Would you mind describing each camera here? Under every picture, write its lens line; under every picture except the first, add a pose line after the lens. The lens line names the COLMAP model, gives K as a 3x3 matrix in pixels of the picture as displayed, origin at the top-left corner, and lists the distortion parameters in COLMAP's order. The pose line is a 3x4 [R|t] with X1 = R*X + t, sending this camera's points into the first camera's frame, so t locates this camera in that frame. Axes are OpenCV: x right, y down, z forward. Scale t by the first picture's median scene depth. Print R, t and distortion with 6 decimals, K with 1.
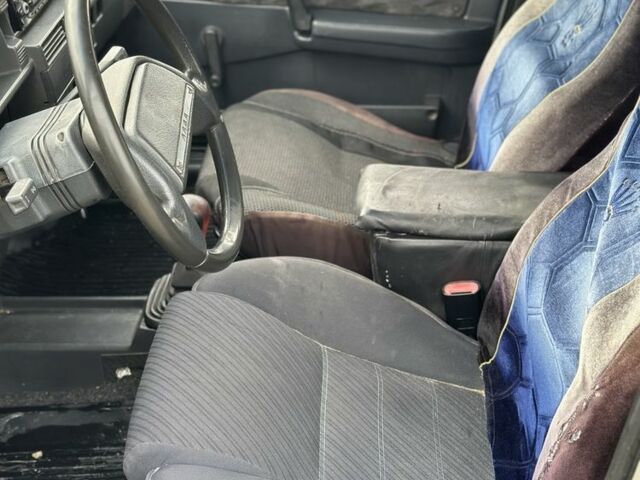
lens RADIAL K [[1184.3, 0, 320.0], [0, 1184.3, 240.0], [0, 0, 1]] dist [0.103241, 0.131411]
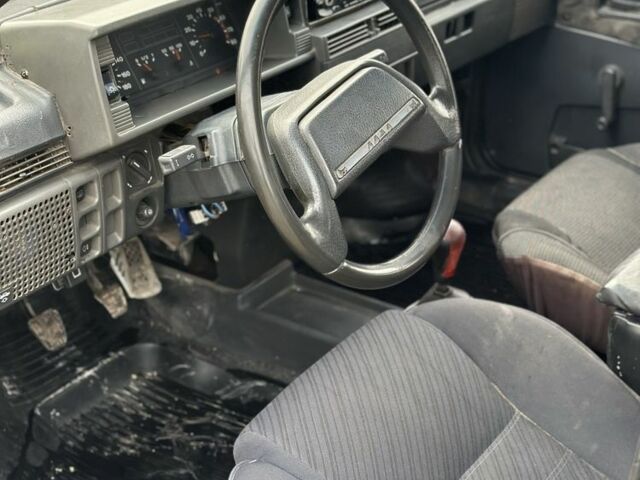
lens RADIAL K [[1184.3, 0, 320.0], [0, 1184.3, 240.0], [0, 0, 1]] dist [0.103241, 0.131411]
pose [[0.840602, 0.257815, -0.476361, 0.271786], [-0.271343, 0.961583, 0.041604, -0.033951], [0.468787, 0.094285, 0.878265, 0.109904]]
